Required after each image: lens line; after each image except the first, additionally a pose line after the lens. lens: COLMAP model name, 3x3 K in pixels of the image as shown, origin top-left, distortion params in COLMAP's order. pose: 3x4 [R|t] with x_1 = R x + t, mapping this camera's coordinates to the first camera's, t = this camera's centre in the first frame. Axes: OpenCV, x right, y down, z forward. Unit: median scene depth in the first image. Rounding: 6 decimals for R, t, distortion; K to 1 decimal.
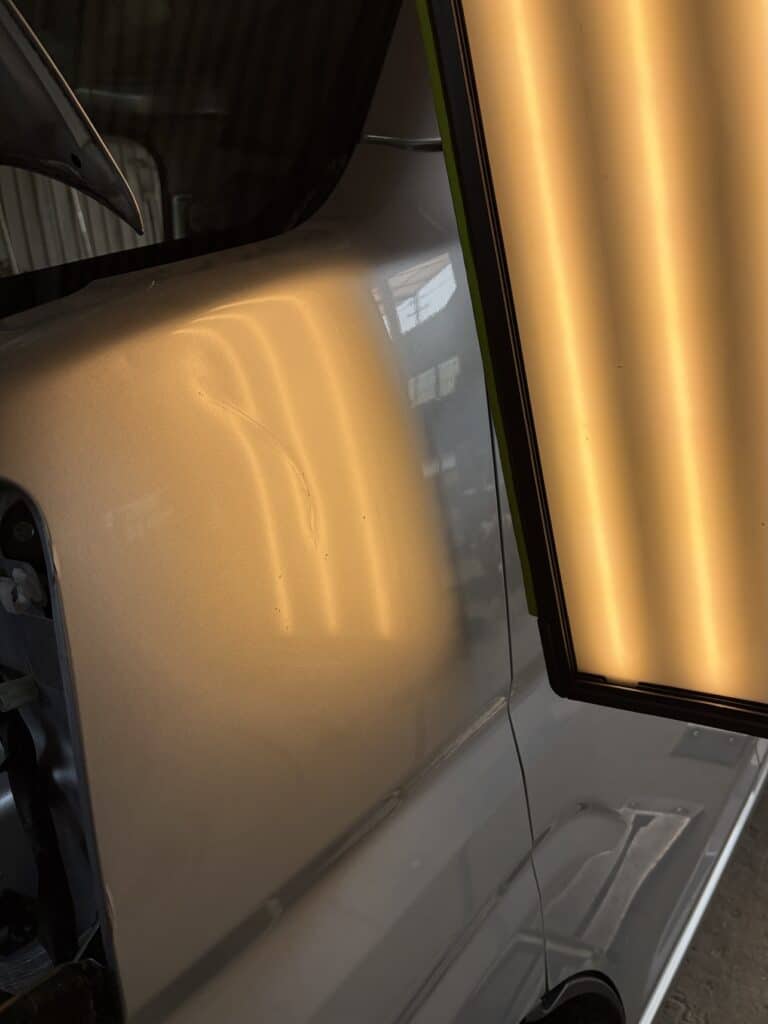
lens RADIAL K [[775.4, 0, 384.0], [0, 775.4, 512.0], [0, 0, 1]] dist [0.003149, -0.004291]
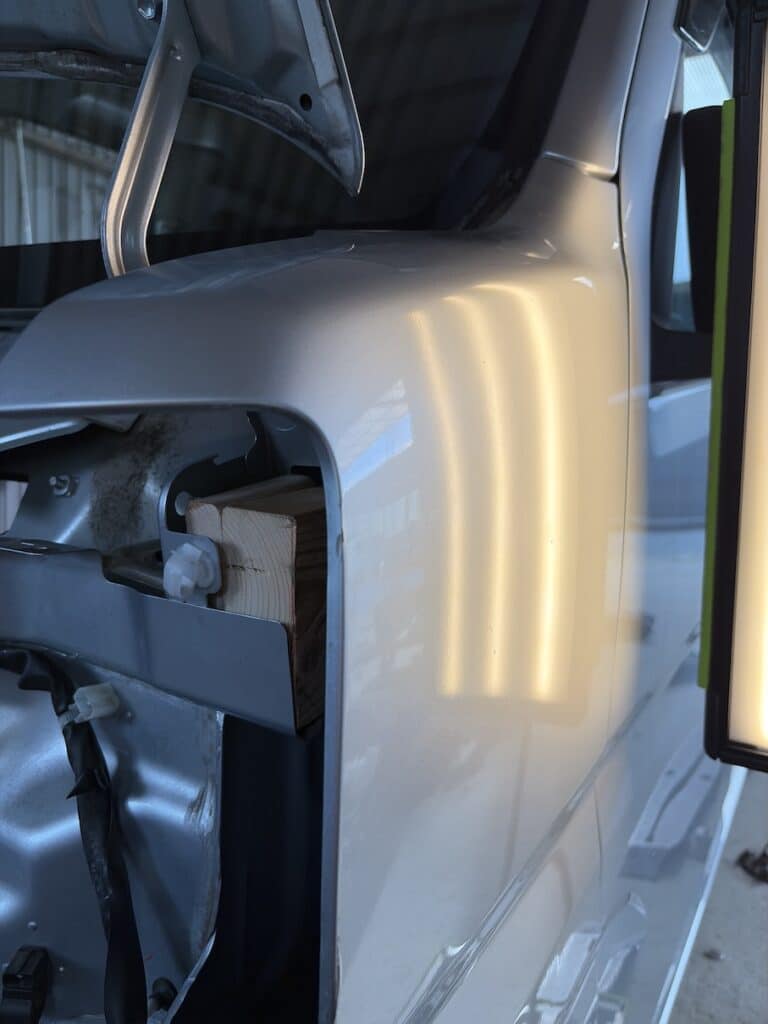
lens RADIAL K [[775.4, 0, 384.0], [0, 775.4, 512.0], [0, 0, 1]] dist [0.003149, -0.004291]
pose [[0.984165, 0.129269, 0.121277, -0.299260], [-0.118281, 0.988537, -0.093831, 0.074369], [-0.132016, 0.078000, 0.988174, 0.118579]]
